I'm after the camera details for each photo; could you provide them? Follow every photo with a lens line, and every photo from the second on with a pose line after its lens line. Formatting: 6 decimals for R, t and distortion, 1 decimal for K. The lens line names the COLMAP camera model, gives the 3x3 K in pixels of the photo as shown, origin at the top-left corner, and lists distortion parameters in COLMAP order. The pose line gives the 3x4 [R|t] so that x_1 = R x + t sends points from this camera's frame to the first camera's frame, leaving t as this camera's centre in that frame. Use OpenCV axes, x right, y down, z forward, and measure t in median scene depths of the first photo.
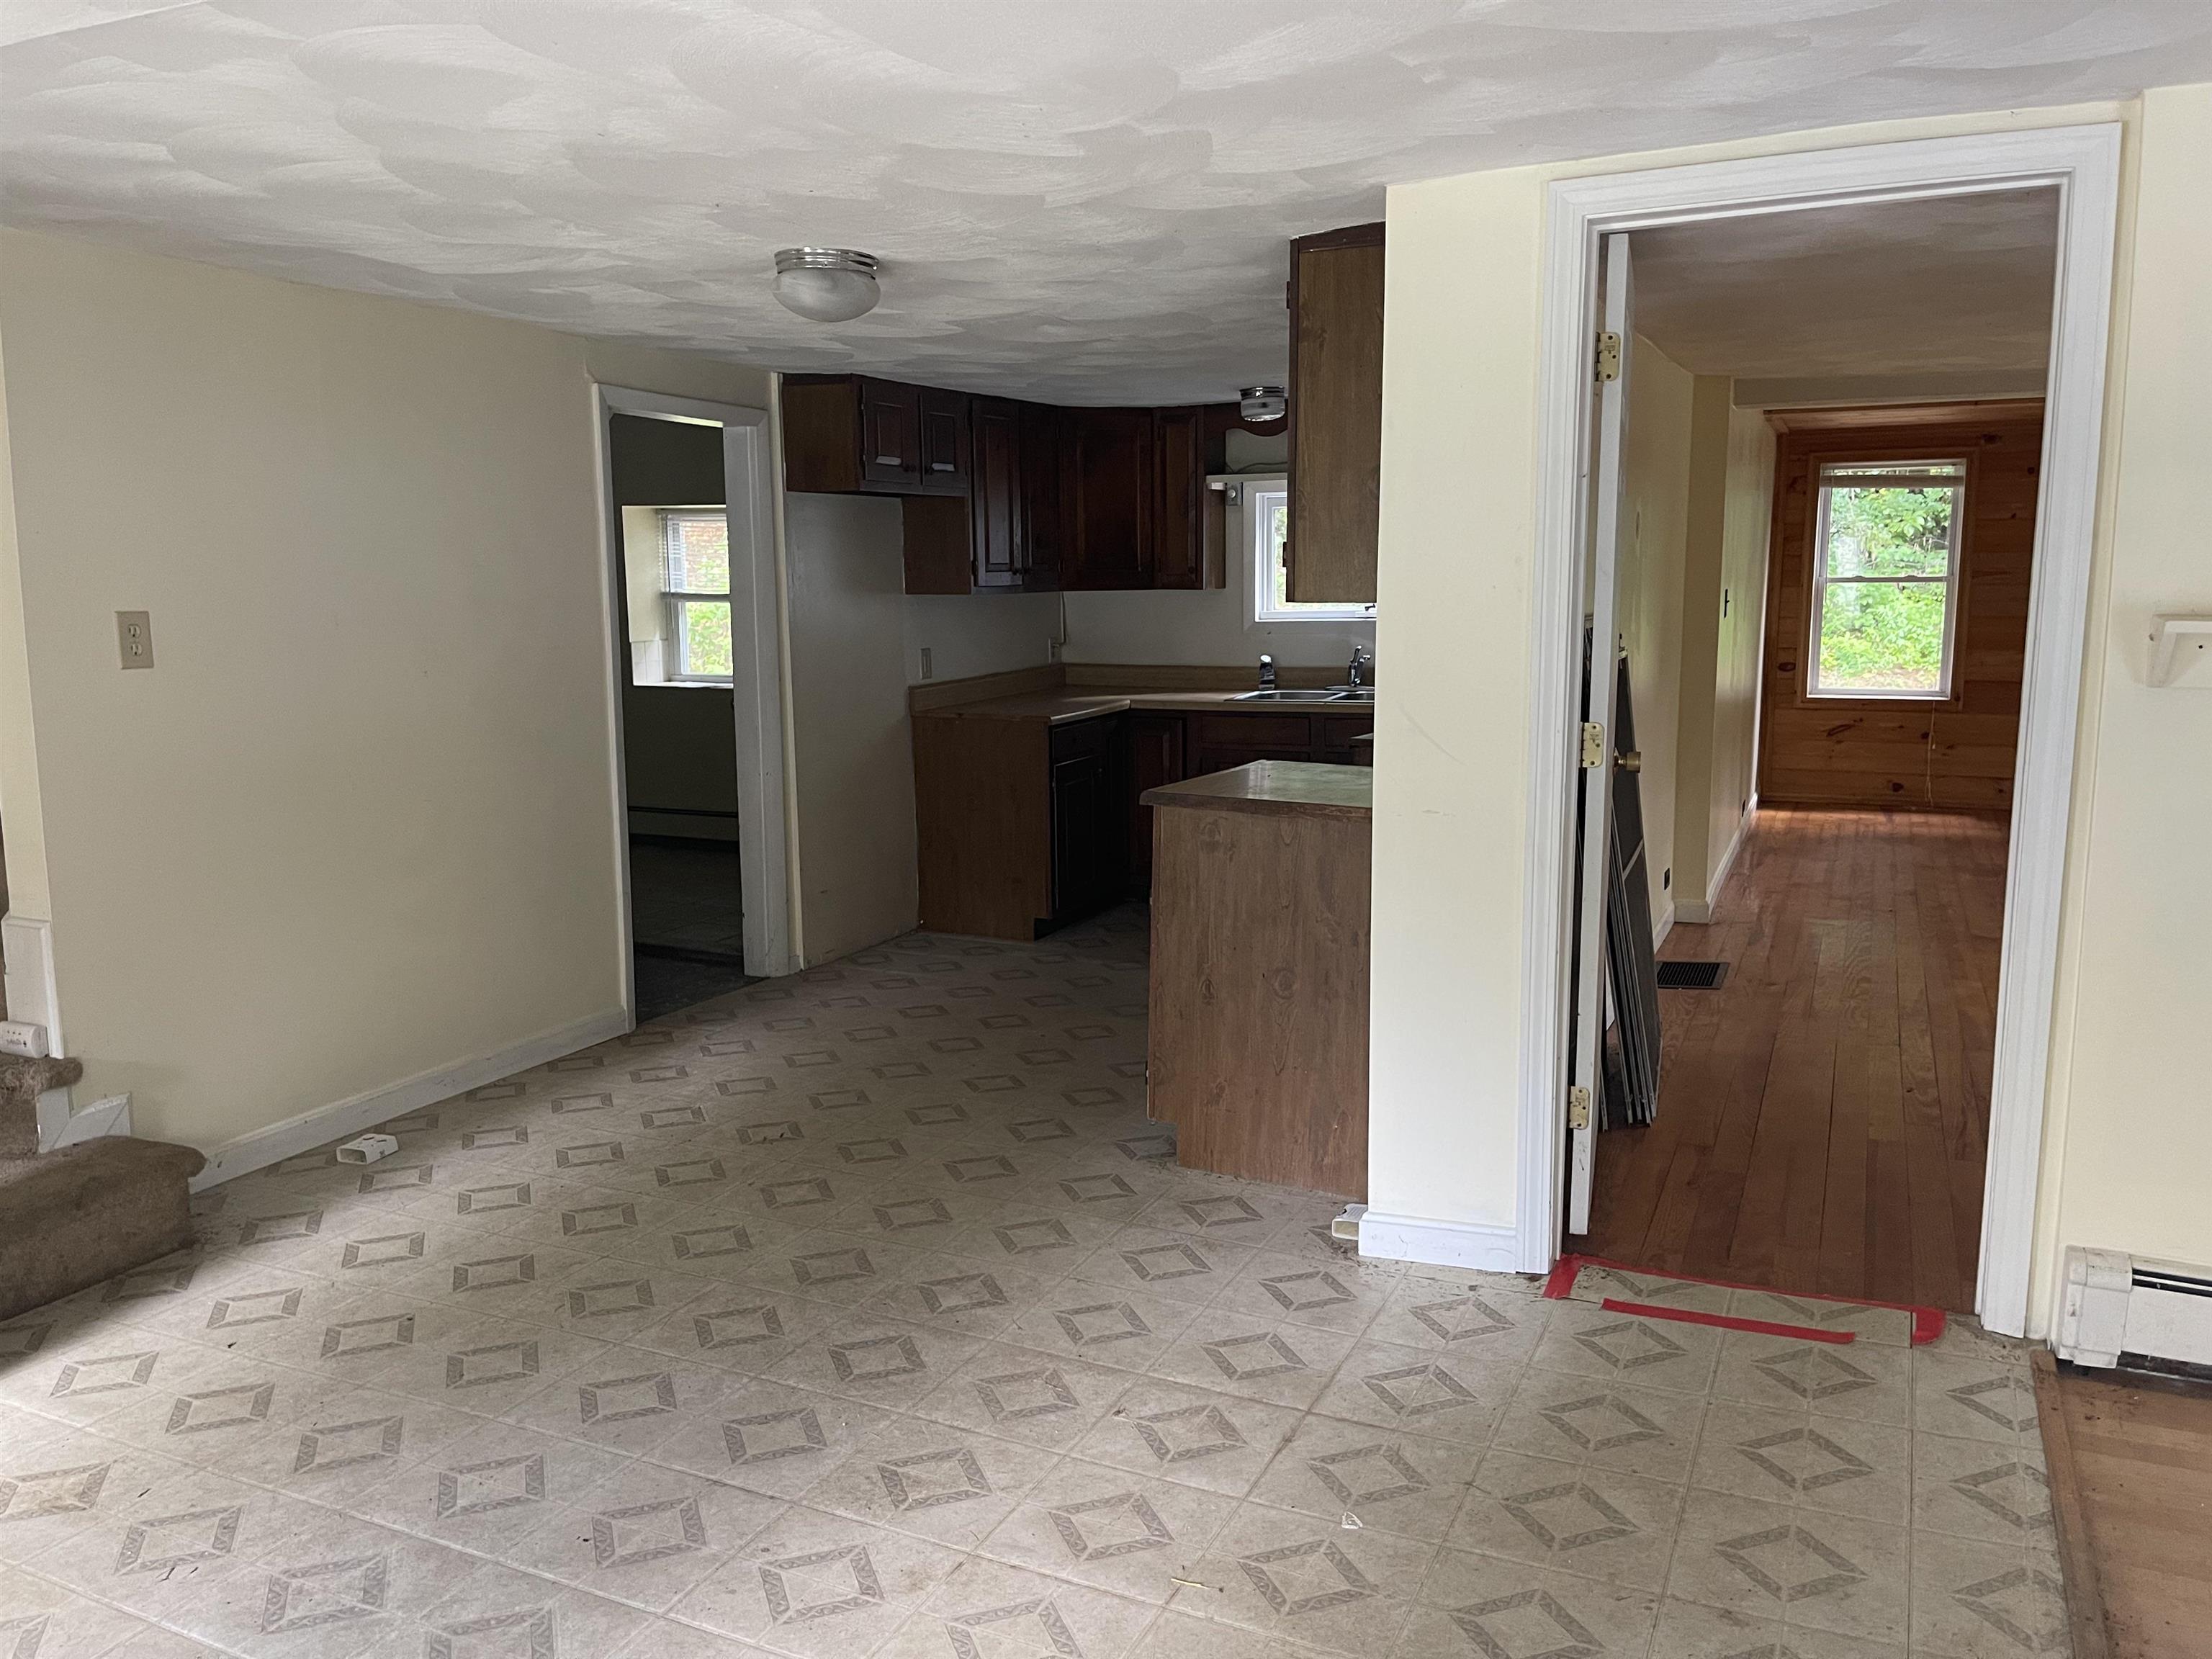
lens RADIAL K [[1665.5, 0, 1106.0], [0, 1665.5, 829.5], [0, 0, 1]] dist [0.067518, -0.092659]
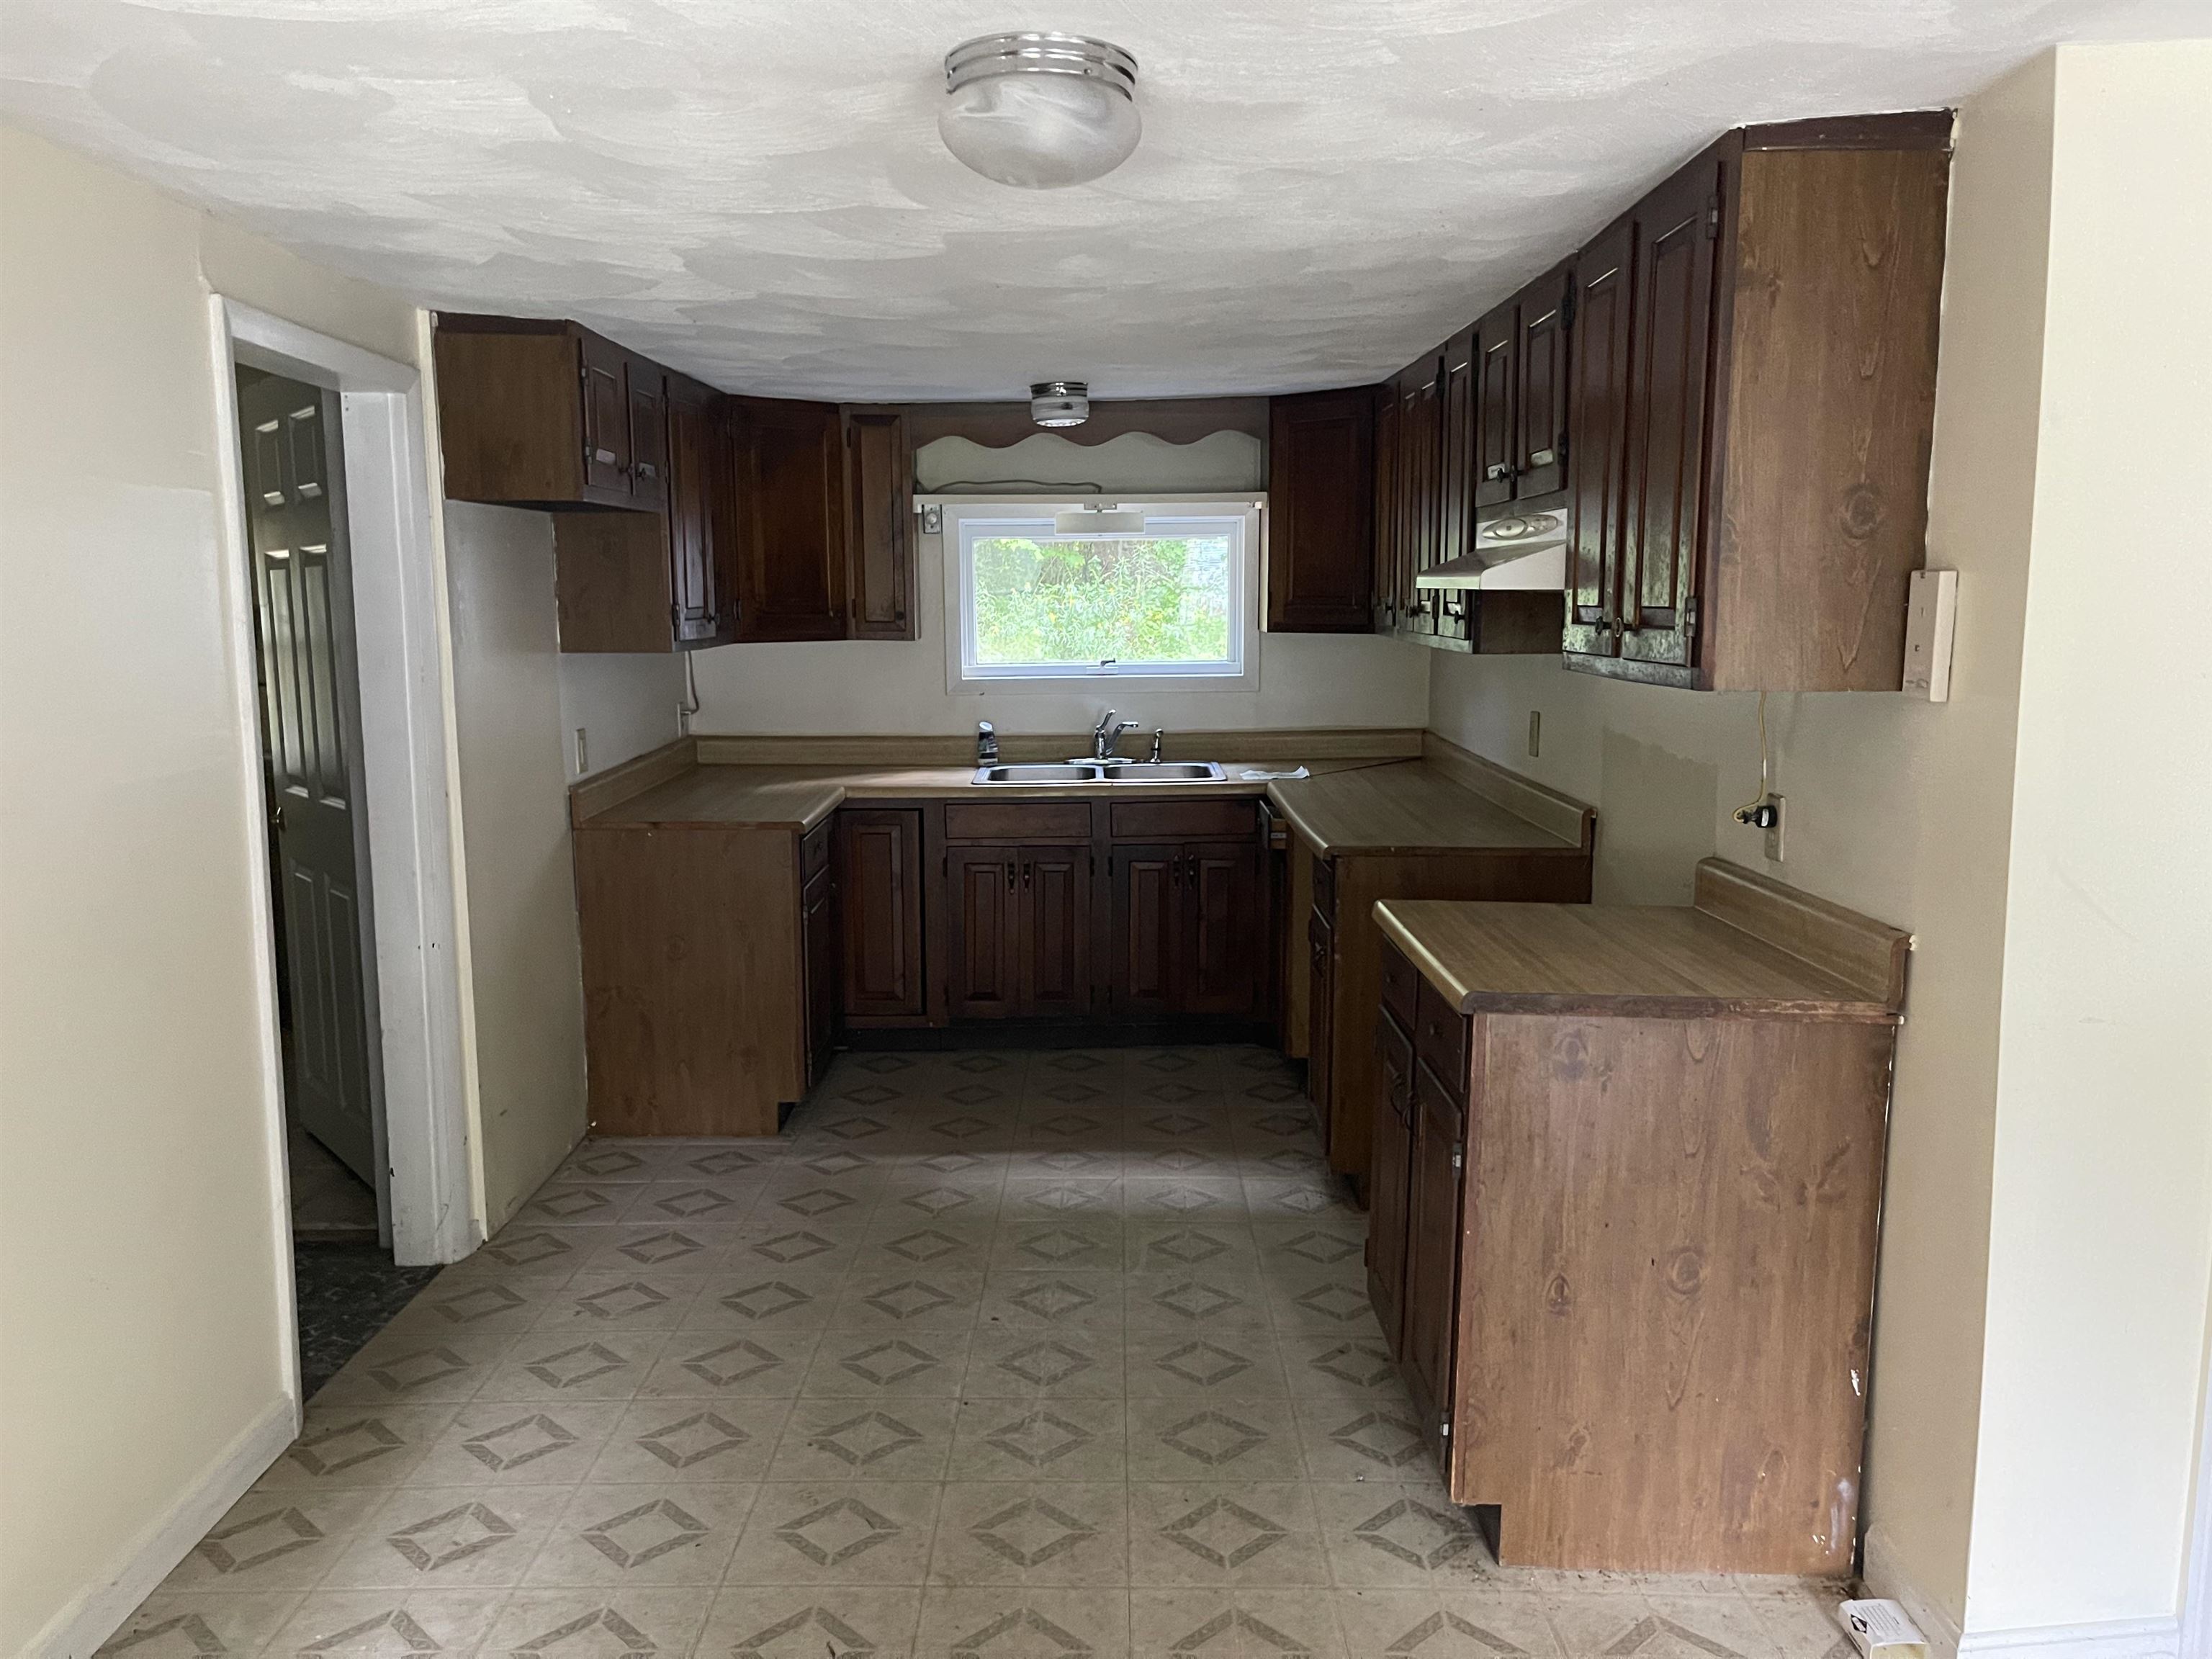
lens RADIAL K [[1665.5, 0, 1106.0], [0, 1665.5, 829.5], [0, 0, 1]] dist [0.067518, -0.092659]
pose [[0.906454, -0.054010, 0.418837, -0.357473], [0.060811, 0.998145, -0.002895, -0.089962], [-0.417904, 0.028094, 0.908057, 0.481823]]
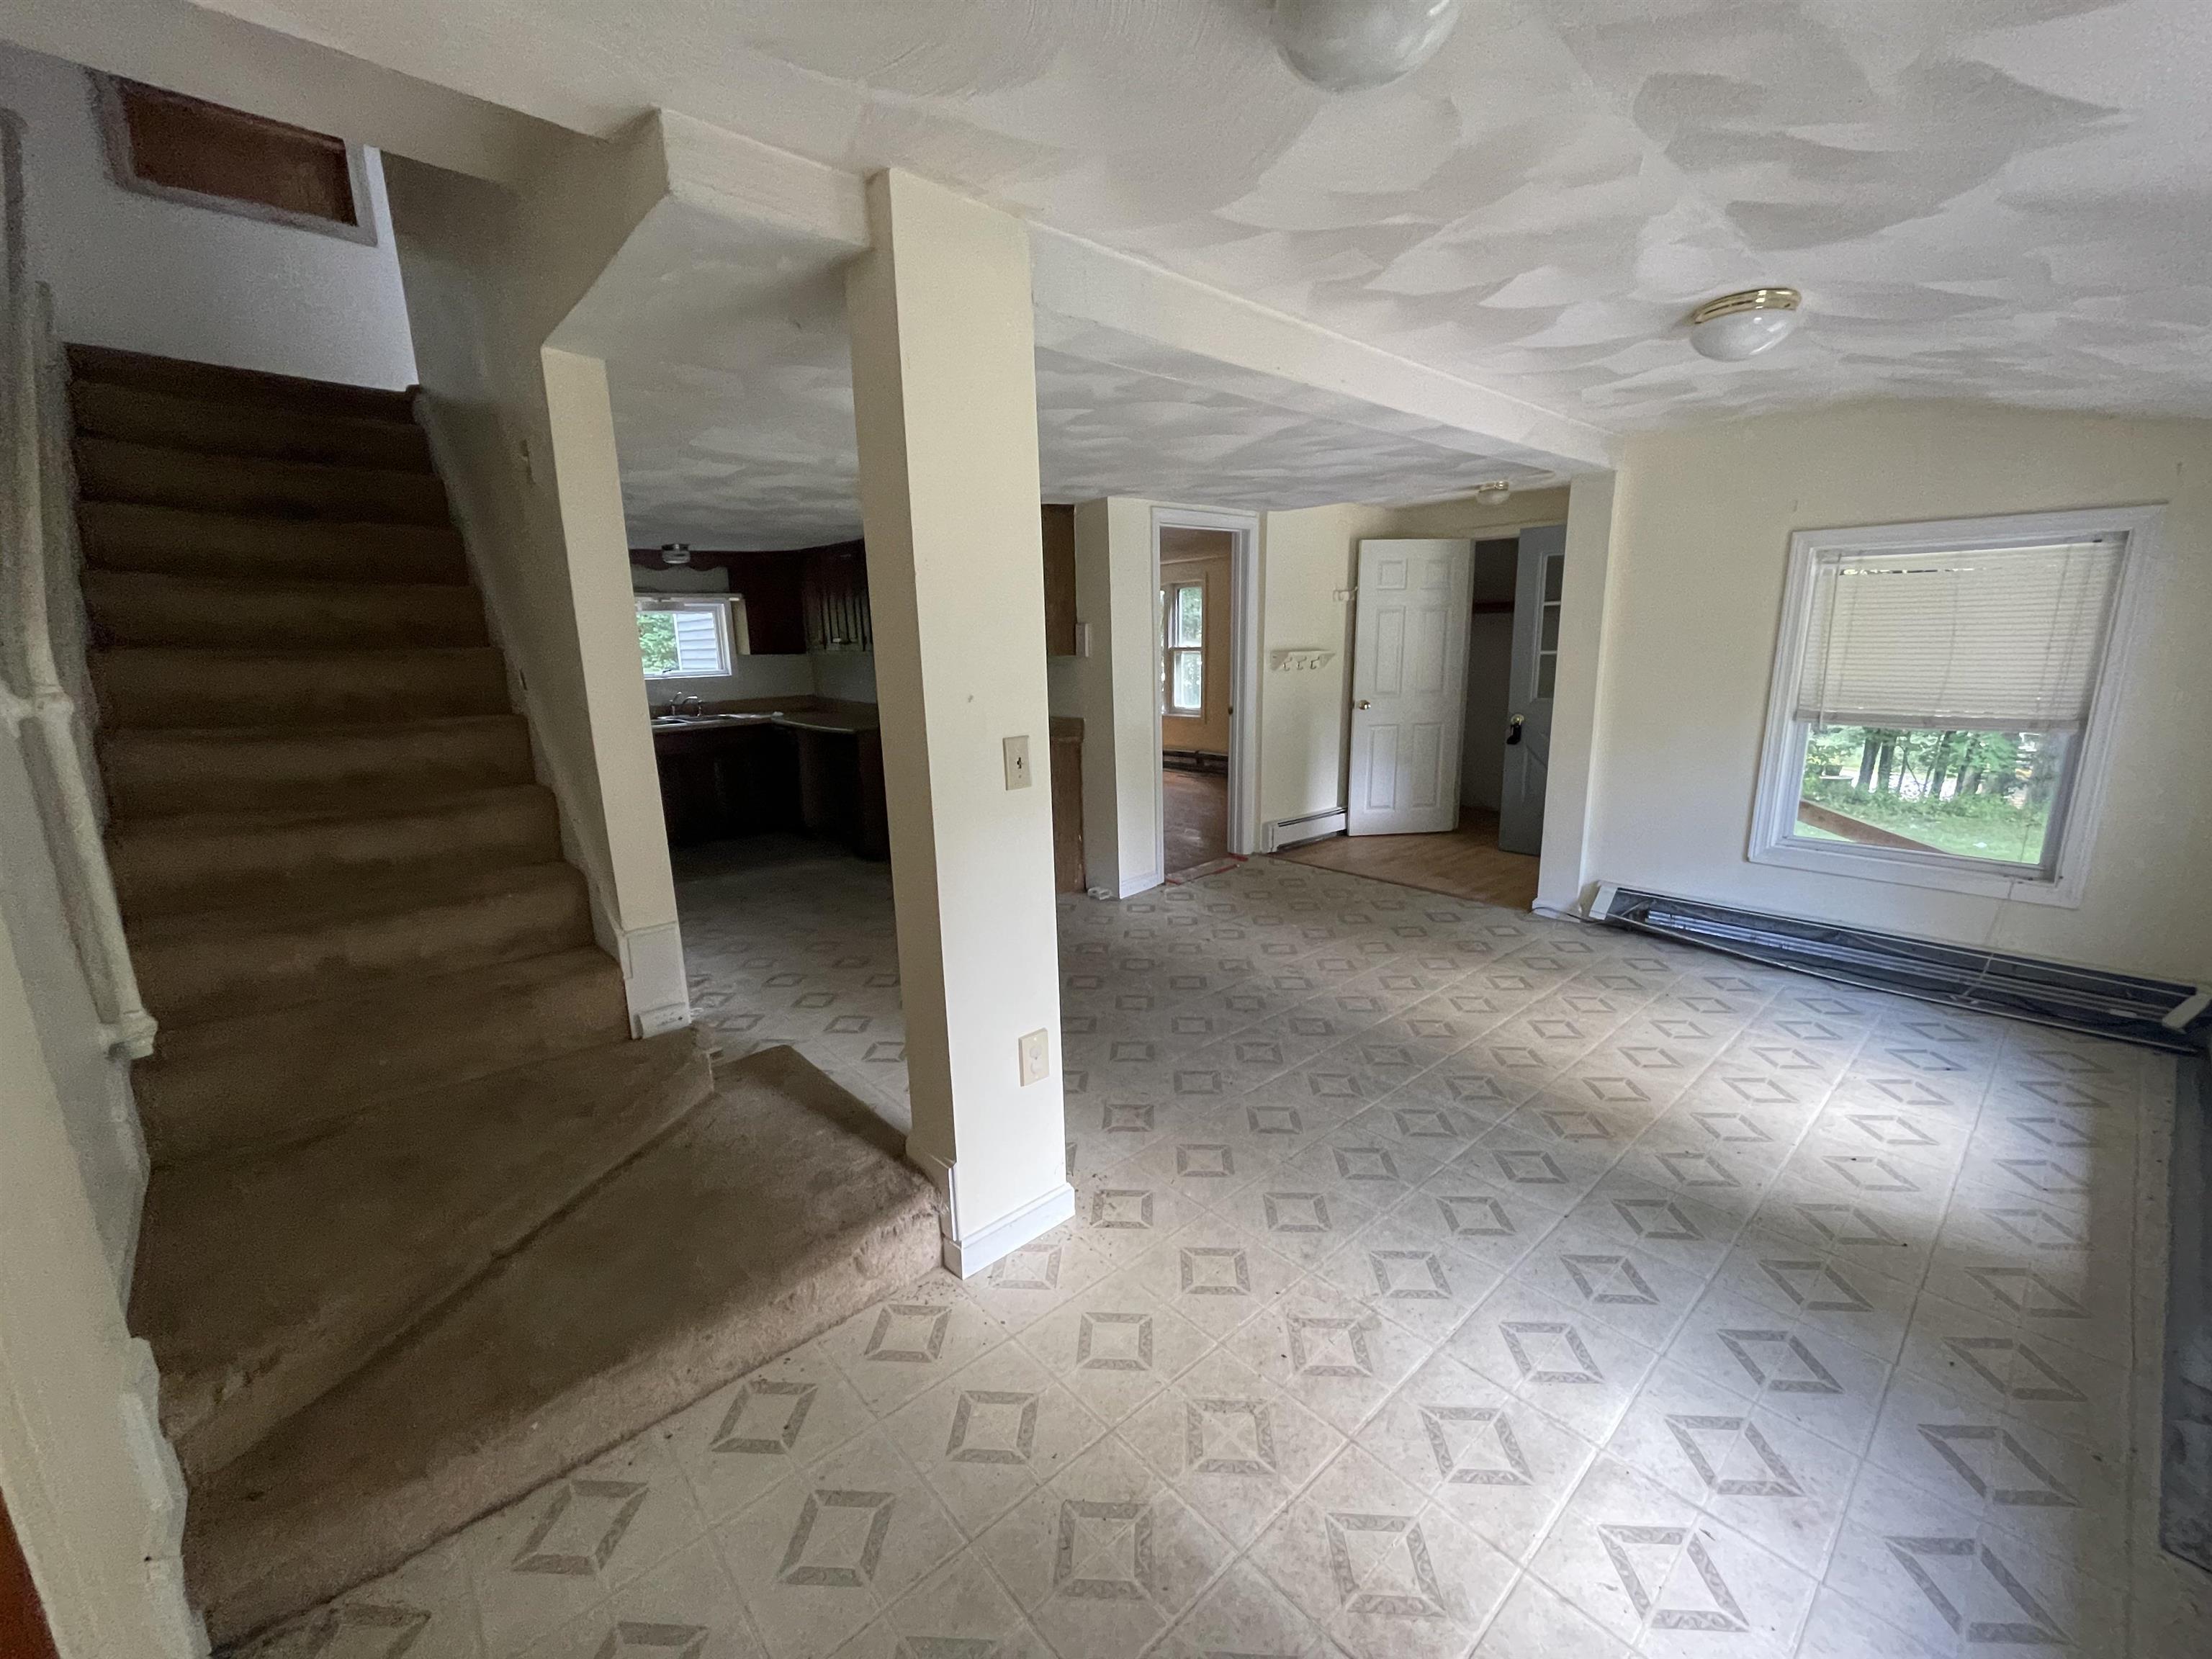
lens RADIAL K [[889.7, 0, 1095.0], [0, 889.7, 830.7], [0, 0, 1]] dist [-0.001817, -0.000154]
pose [[0.414175, -0.200605, 0.887816, -1.000114], [0.159757, 0.976290, 0.146068, -0.061480], [-0.896067, 0.081337, 0.436403, 0.363840]]
